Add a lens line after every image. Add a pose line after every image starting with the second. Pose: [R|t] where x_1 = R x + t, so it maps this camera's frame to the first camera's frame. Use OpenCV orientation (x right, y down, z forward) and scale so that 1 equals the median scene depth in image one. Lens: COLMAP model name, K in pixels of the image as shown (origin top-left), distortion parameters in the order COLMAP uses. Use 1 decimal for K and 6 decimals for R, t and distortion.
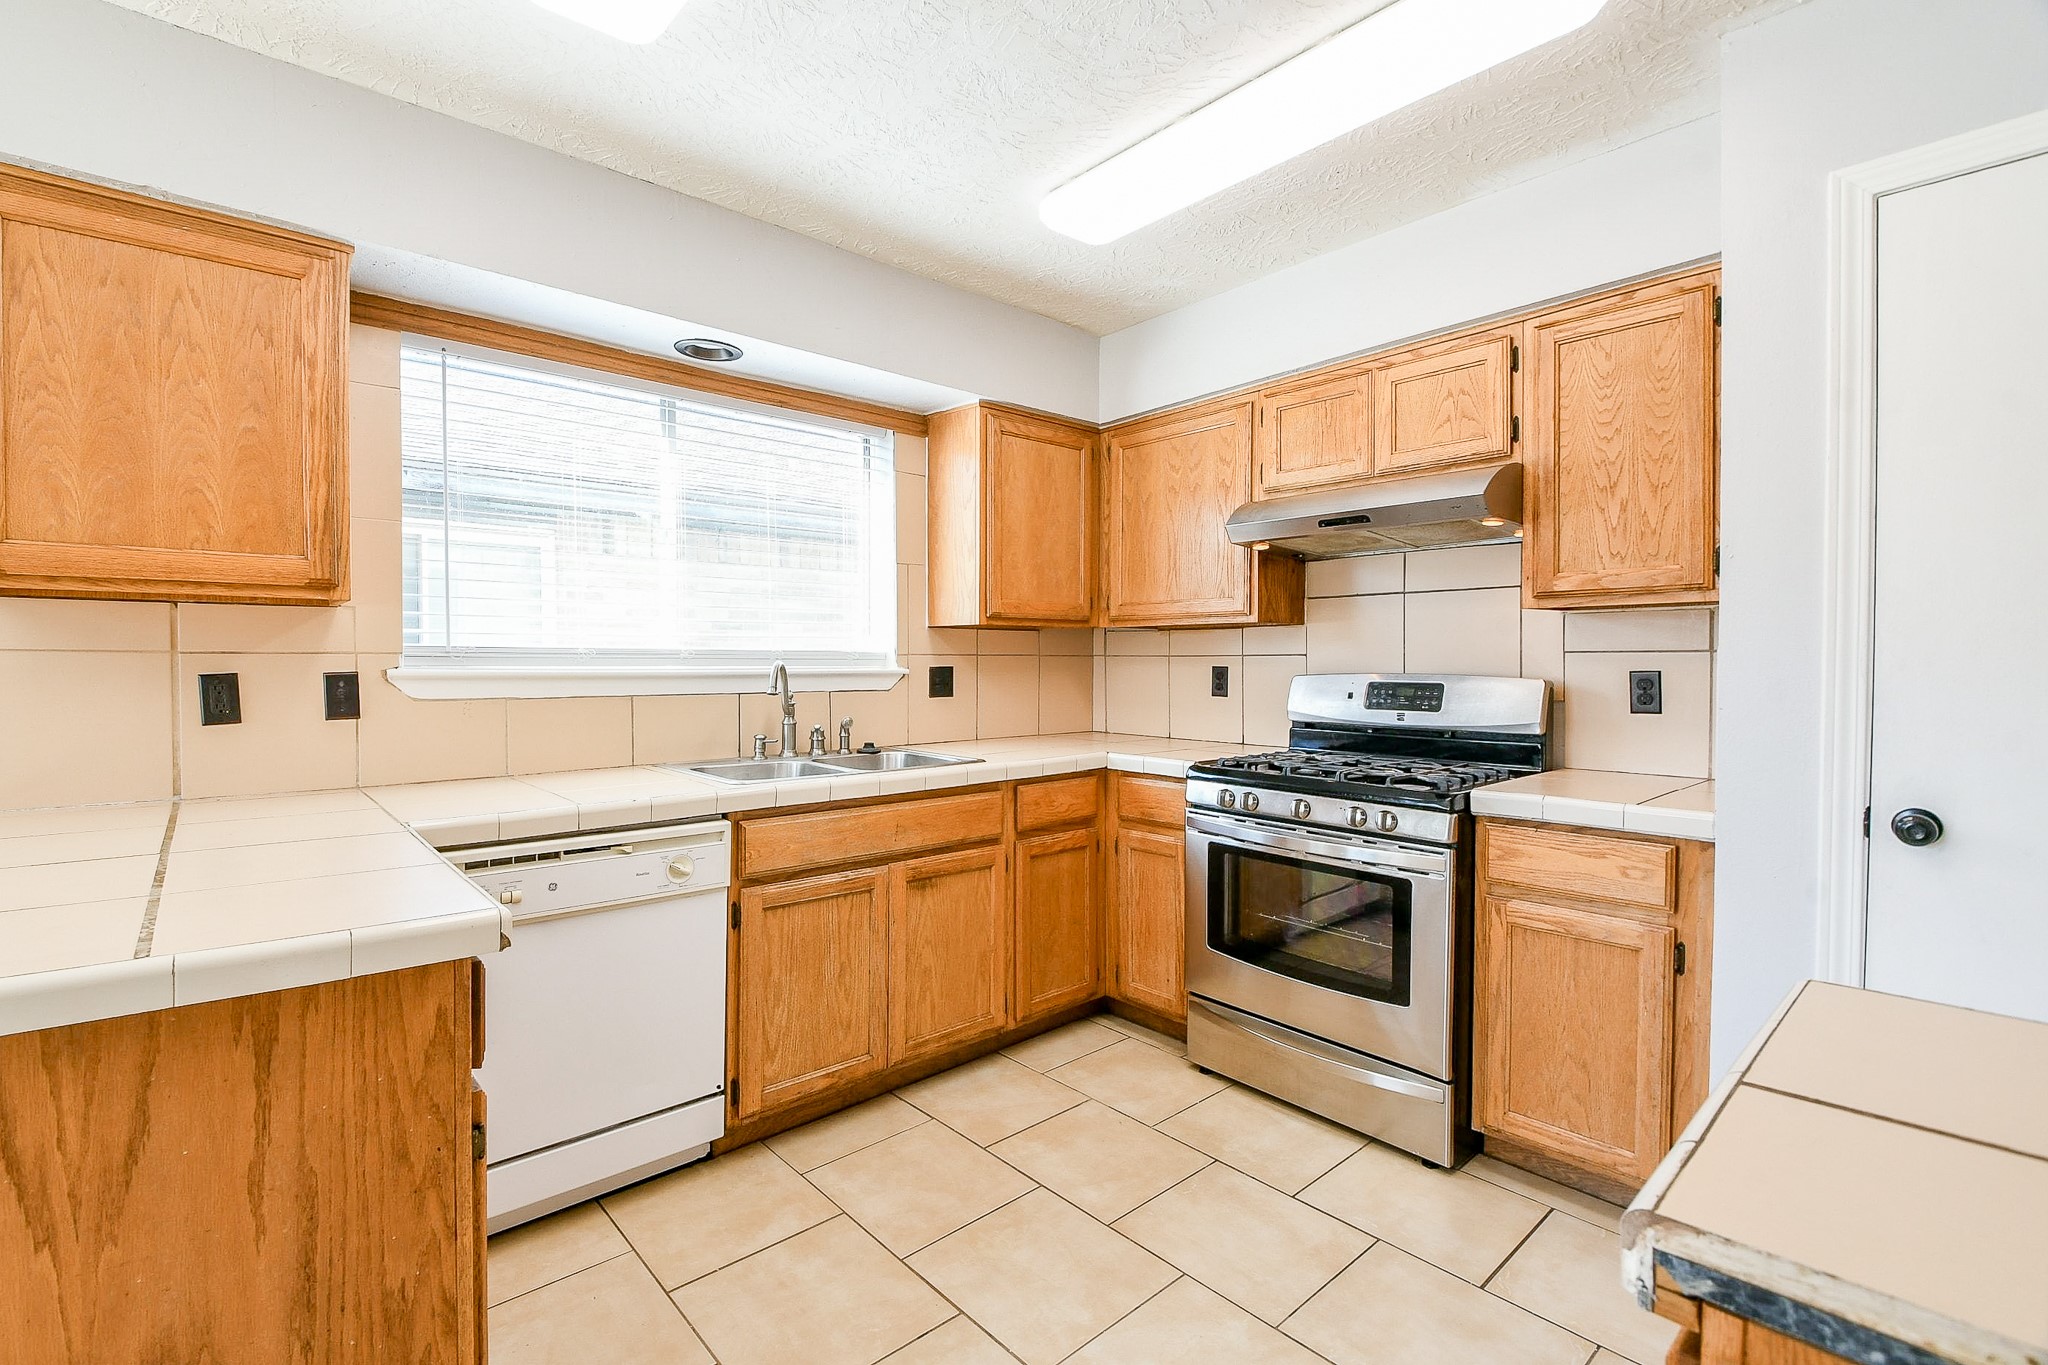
lens RADIAL K [[908.3, 0, 963.5], [0, 908.3, 676.0], [0, 0, 1]] dist [0.030350, -0.025348]
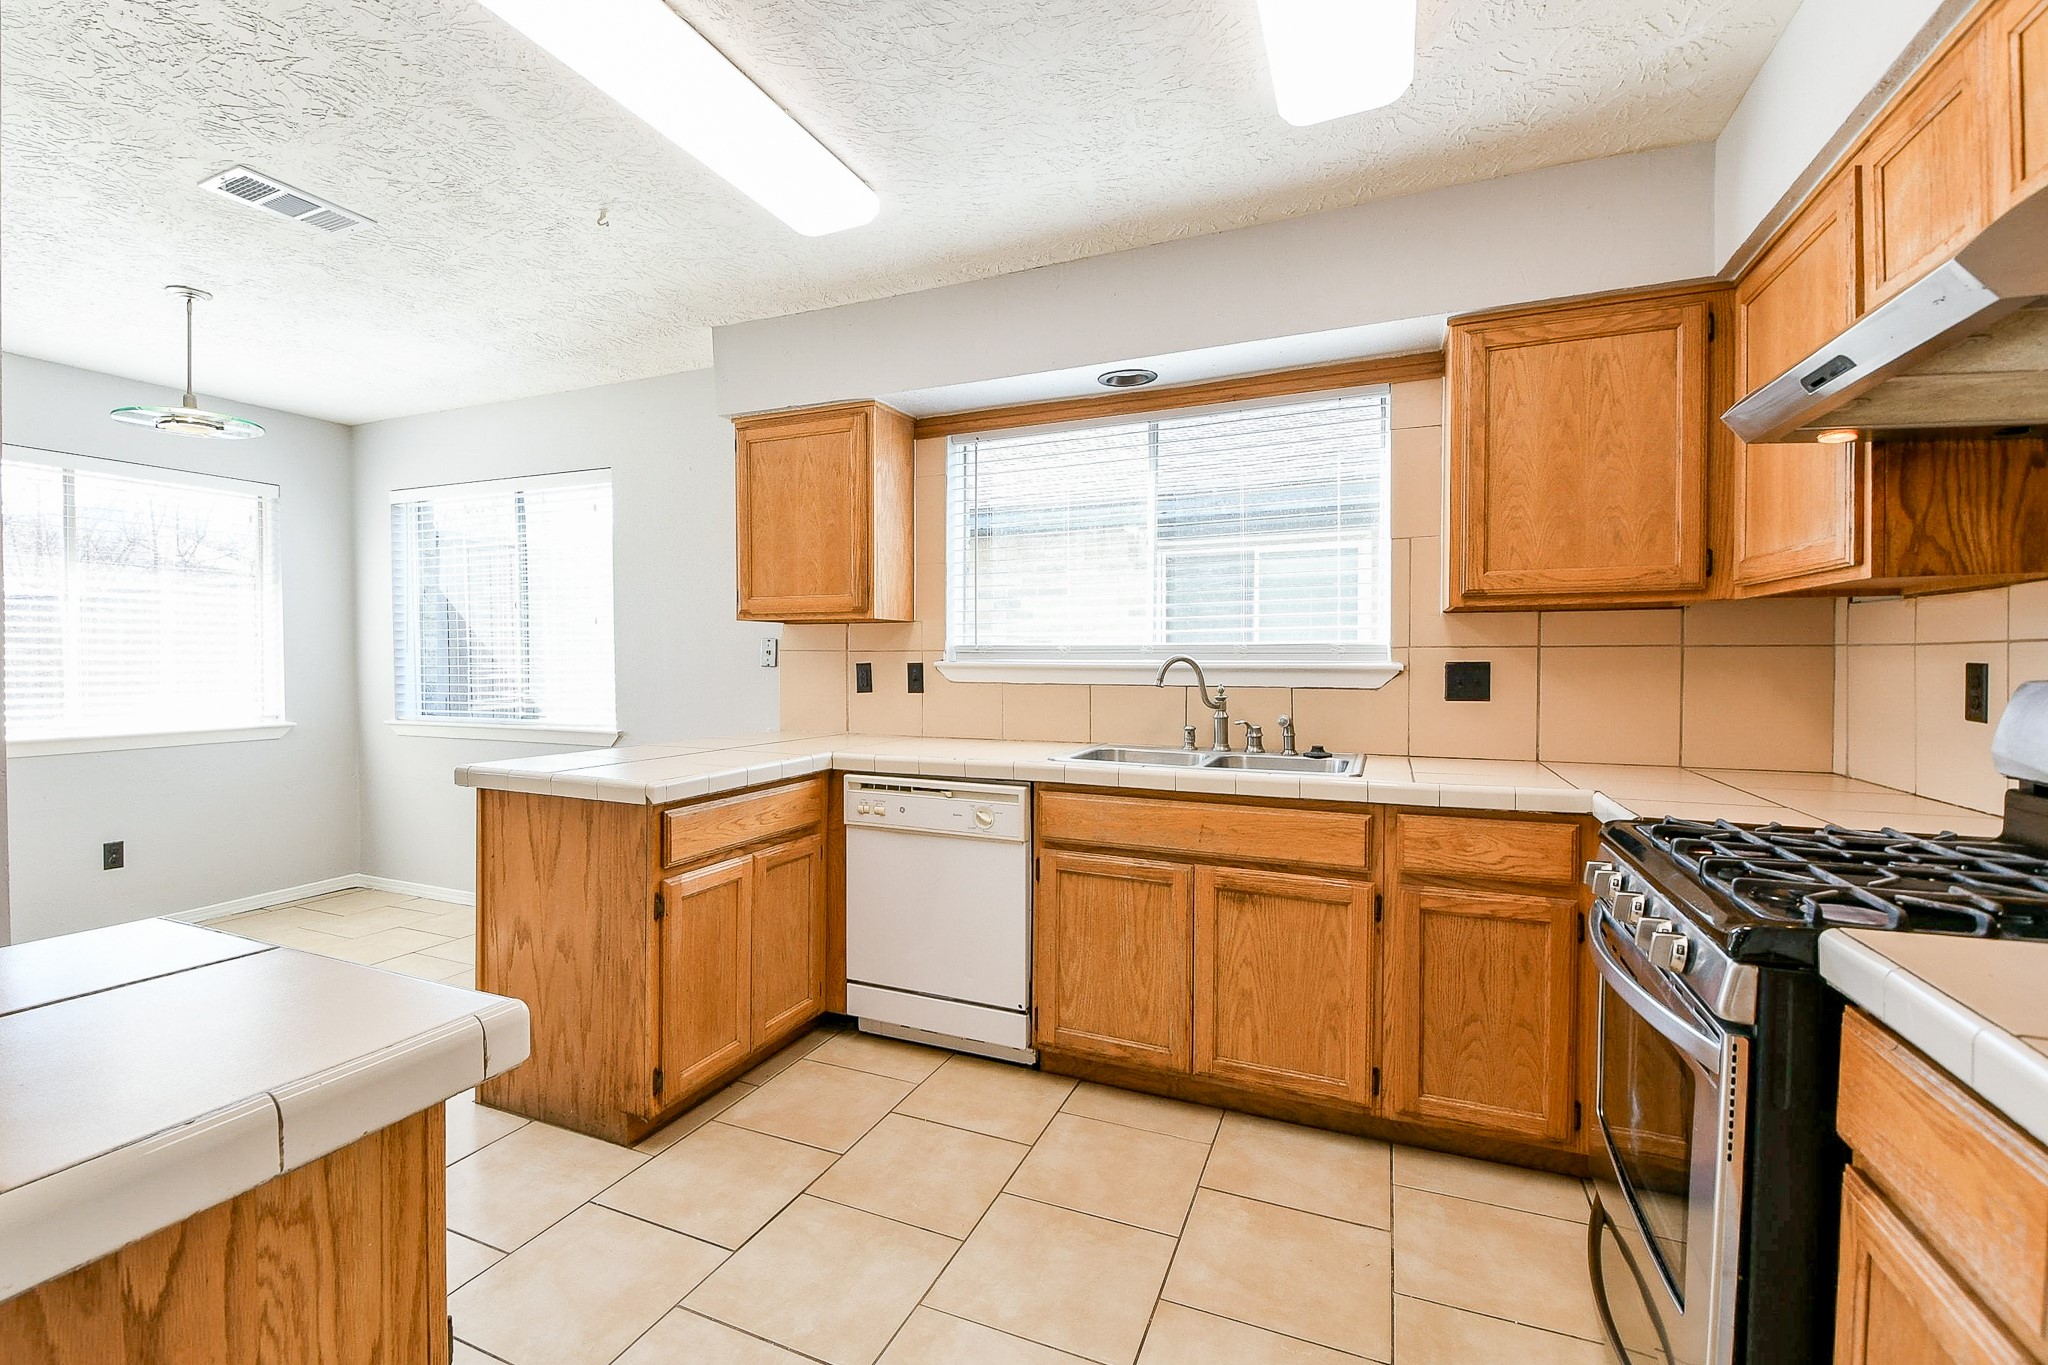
lens RADIAL K [[908.3, 0, 963.5], [0, 908.3, 676.0], [0, 0, 1]] dist [0.030350, -0.025348]
pose [[0.422023, 0.018049, -0.906405, 0.709523], [-0.015286, 0.999801, 0.012791, -0.002340], [0.906456, 0.008457, 0.422215, 0.376748]]
